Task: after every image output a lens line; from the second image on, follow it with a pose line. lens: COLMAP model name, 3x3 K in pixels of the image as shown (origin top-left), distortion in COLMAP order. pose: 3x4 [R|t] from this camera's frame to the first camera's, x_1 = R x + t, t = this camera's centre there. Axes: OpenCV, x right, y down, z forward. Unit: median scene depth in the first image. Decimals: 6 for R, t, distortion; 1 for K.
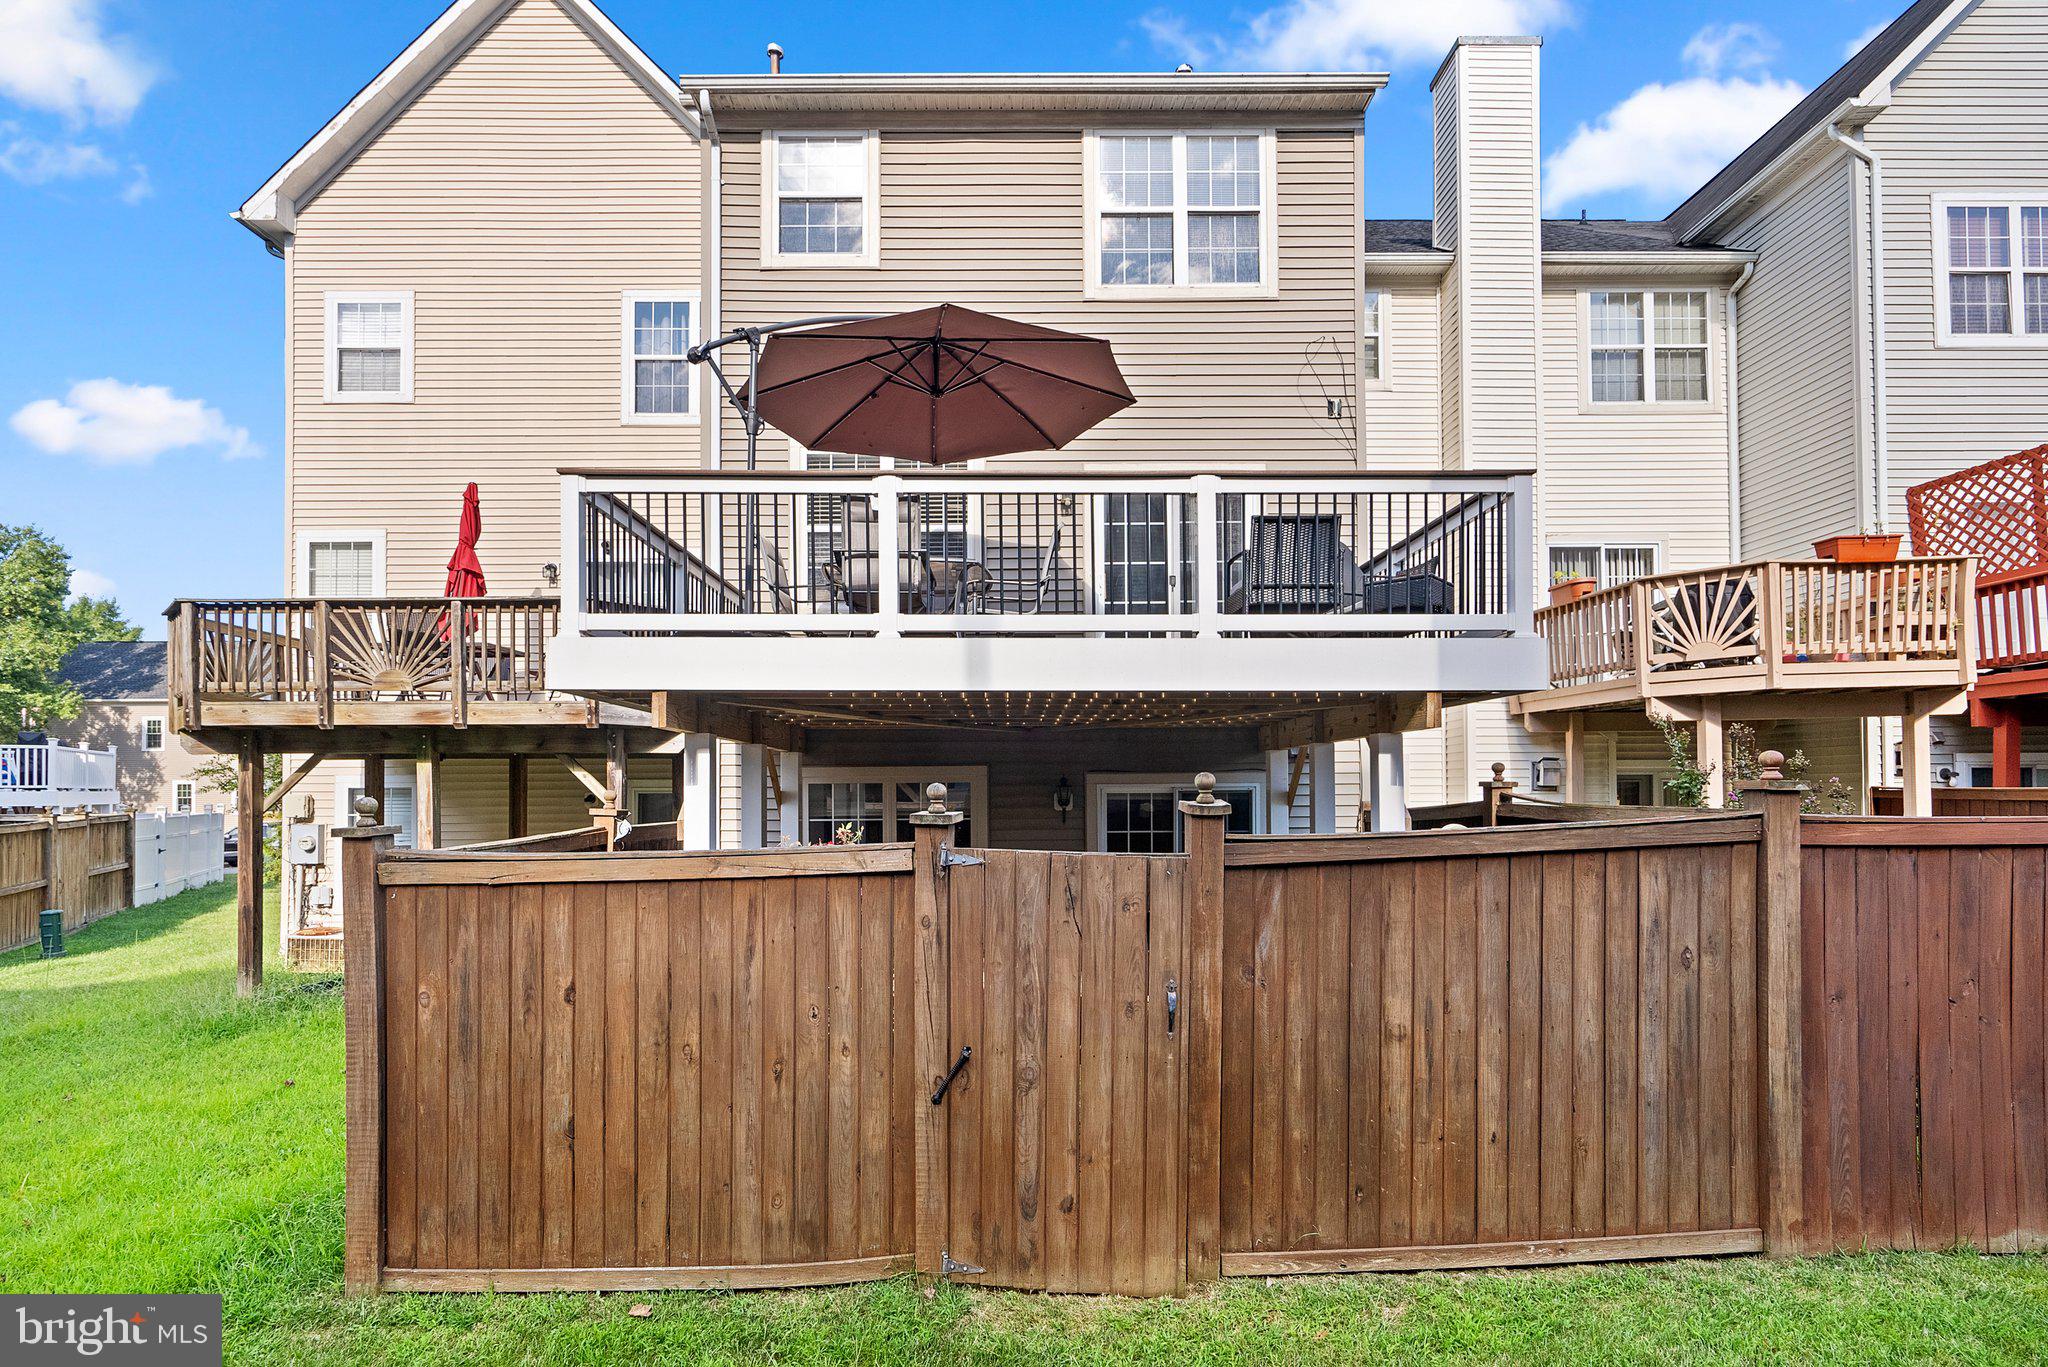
lens RADIAL K [[939.4, 0, 1028.8], [0, 939.4, 778.7], [0, 0, 1]] dist [-0.000656, -0.001115]
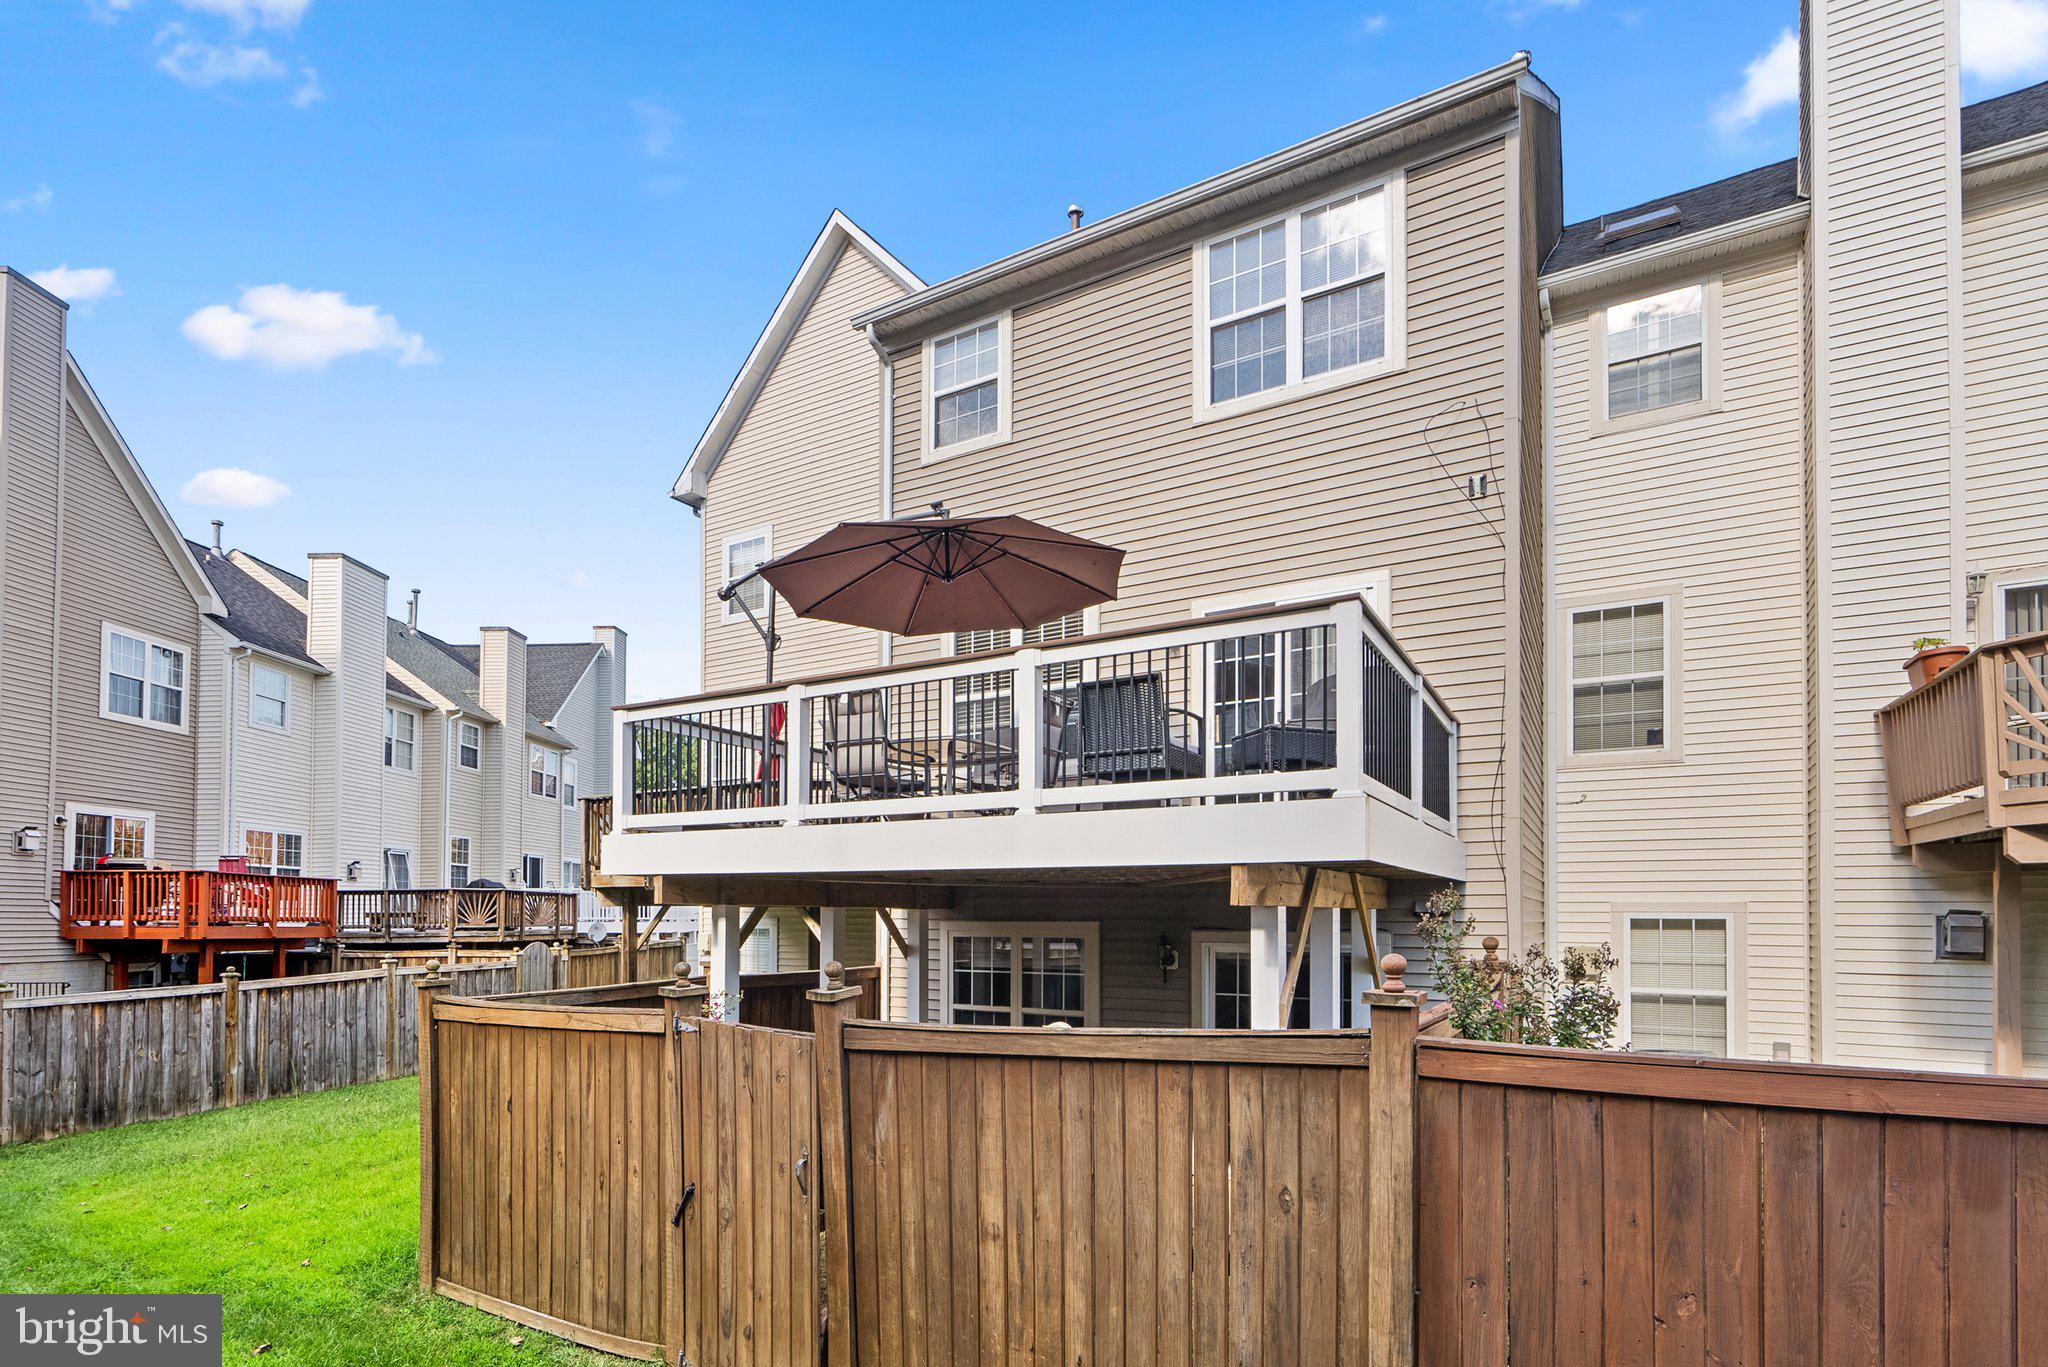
lens RADIAL K [[1024.7, 0, 1049.8], [0, 1024.7, 896.0], [0, 0, 1]] dist [-0.001887, 0.000148]
pose [[0.857459, -0.002026, -0.514549, 0.983523], [-0.000780, 0.999986, -0.005238, -0.074018], [0.514552, 0.004893, 0.857445, 0.108742]]
